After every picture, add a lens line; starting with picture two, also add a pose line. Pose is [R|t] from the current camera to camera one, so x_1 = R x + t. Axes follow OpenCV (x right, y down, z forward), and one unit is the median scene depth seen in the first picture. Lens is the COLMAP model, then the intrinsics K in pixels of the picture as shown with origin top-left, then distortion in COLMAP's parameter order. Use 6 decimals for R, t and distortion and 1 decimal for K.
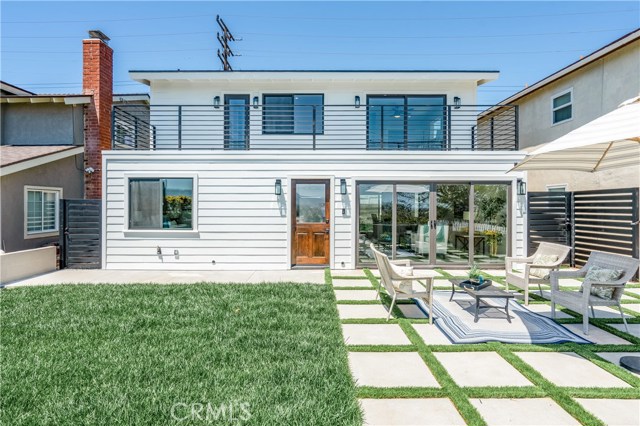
lens RADIAL K [[369.7, 0, 318.0], [0, 369.7, 209.8], [0, 0, 1]] dist [-0.001131, -0.003514]
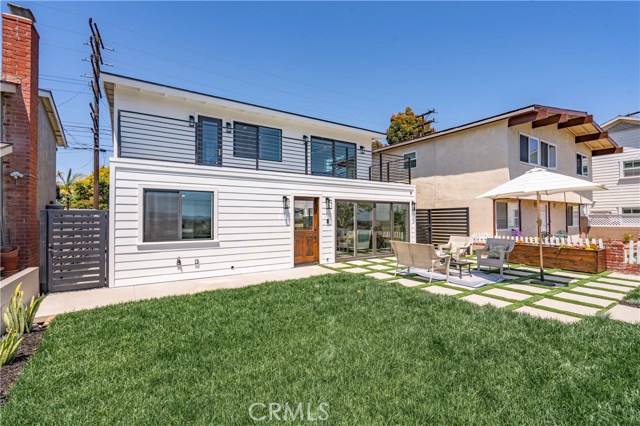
lens RADIAL K [[303.1, 0, 321.4], [0, 303.1, 215.2], [0, 0, 1]] dist [-0.006670, 0.003545]
pose [[0.824202, 0.001790, 0.566294, -0.576037], [0.010498, 0.999775, -0.018439, 0.002287], [-0.566199, 0.021143, 0.823997, 0.088186]]
